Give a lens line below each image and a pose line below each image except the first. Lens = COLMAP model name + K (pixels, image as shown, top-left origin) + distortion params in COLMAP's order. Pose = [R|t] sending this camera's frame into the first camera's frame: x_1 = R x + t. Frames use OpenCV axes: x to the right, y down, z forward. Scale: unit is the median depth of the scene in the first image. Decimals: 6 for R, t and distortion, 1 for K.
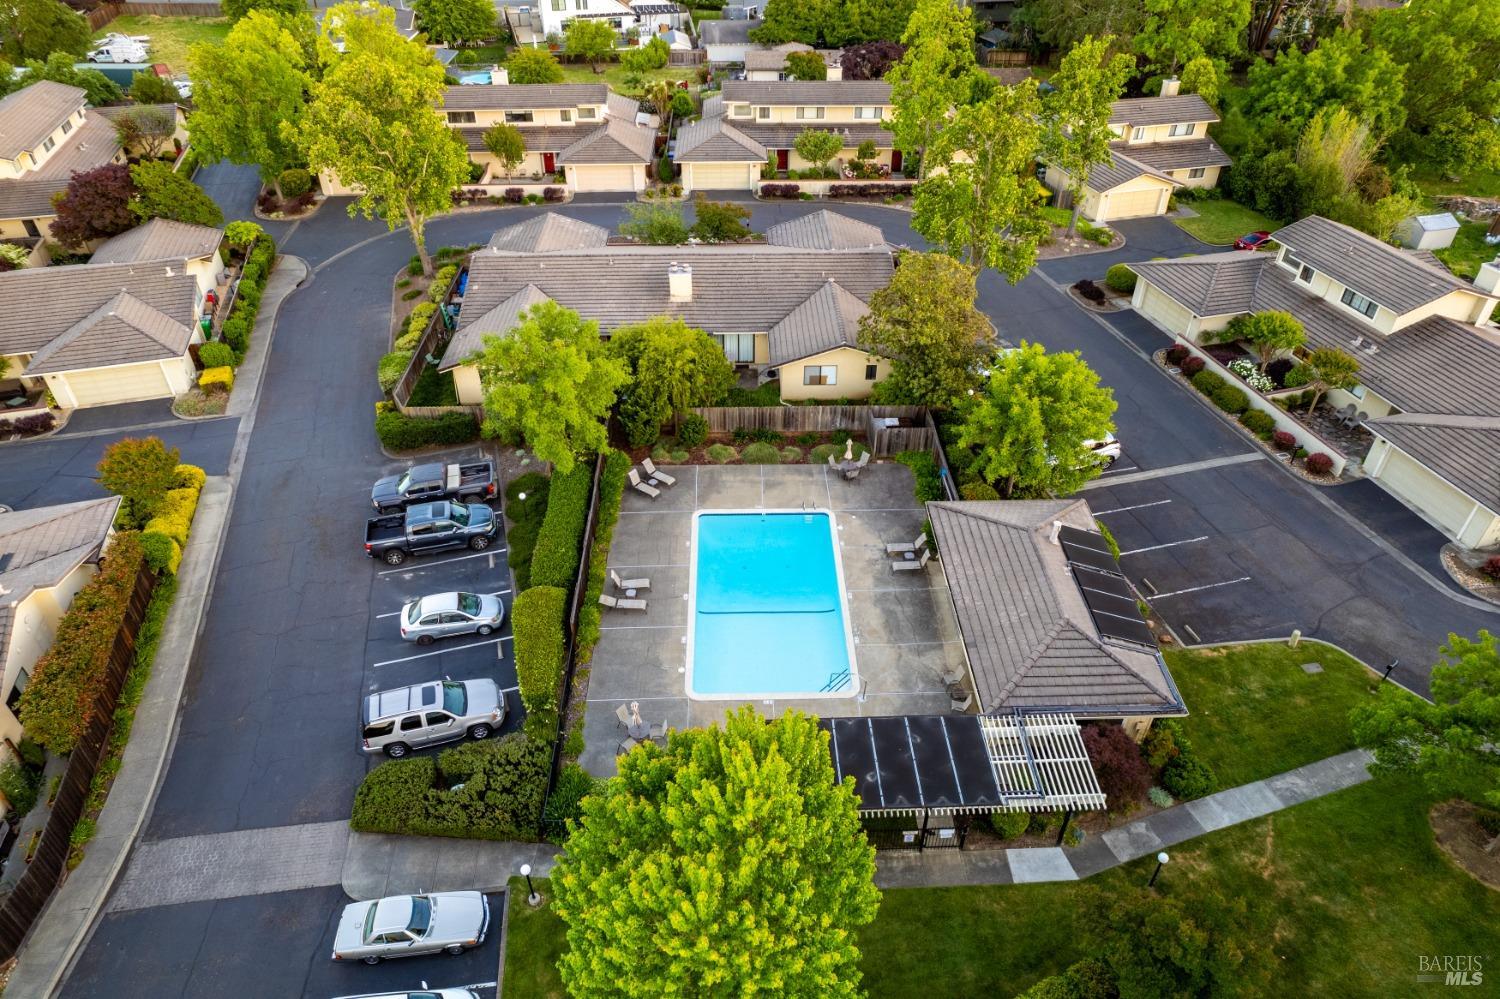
lens RADIAL K [[962.0, 0, 750.0], [0, 962.0, 499.5], [0, 0, 1]] dist [-0.077774, 0.075295]
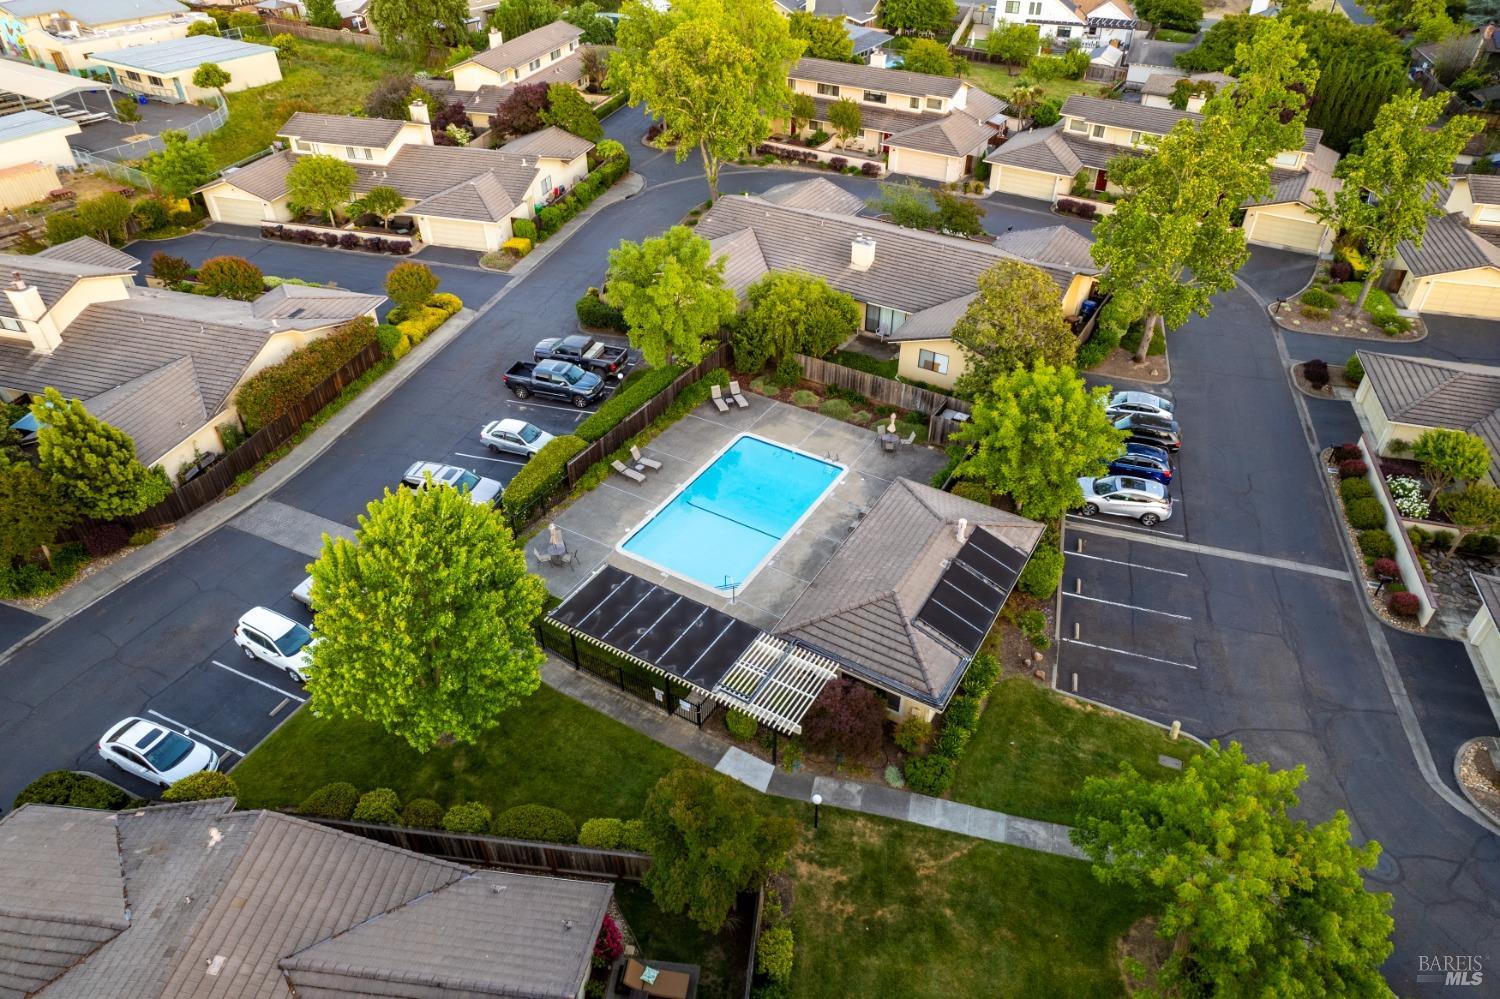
lens RADIAL K [[962.0, 0, 750.0], [0, 962.0, 499.5], [0, 0, 1]] dist [-0.077774, 0.075295]
pose [[0.843035, 0.323567, -0.429648, 0.398042], [-0.324481, 0.943031, 0.073514, 0.001193], [0.428958, 0.077437, 0.899999, -0.020477]]
